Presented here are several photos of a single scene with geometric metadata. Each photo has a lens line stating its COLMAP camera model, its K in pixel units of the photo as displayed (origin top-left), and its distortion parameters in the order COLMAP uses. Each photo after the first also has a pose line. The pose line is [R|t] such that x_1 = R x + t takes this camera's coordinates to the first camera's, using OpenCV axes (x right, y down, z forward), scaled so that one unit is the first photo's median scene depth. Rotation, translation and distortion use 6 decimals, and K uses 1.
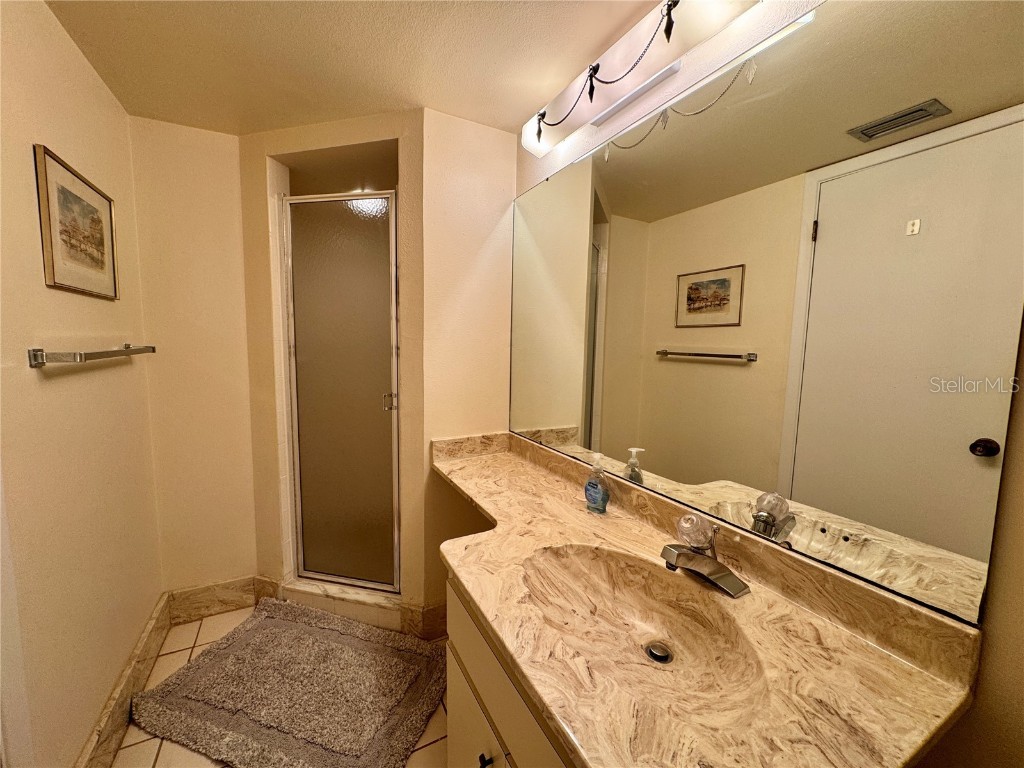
lens RADIAL K [[410.3, 0, 512.2], [0, 410.3, 383.1], [0, 0, 1]] dist [-0.007383, 0.000805]
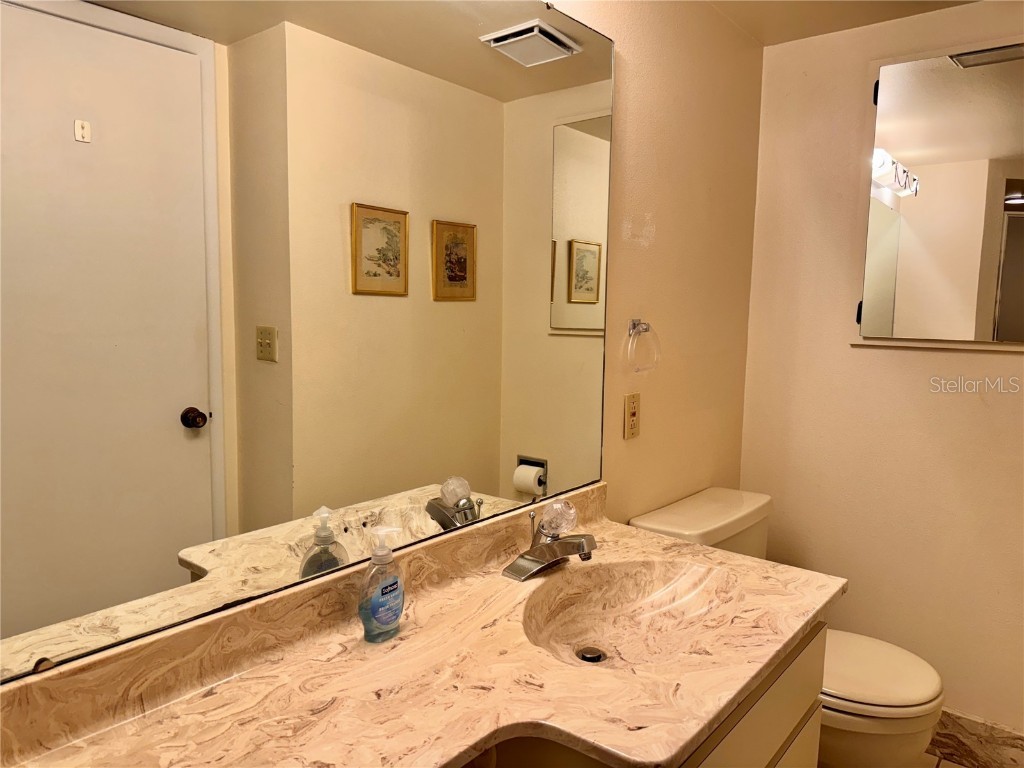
lens RADIAL K [[726.0, 0, 512.6], [0, 726.0, 386.0], [0, 0, 1]] dist [0.059018, -0.078581]
pose [[-0.395633, -0.119892, 0.910549, -0.715539], [0.072051, 0.984335, 0.160913, -0.148999], [-0.915578, 0.129268, -0.380797, 1.242575]]
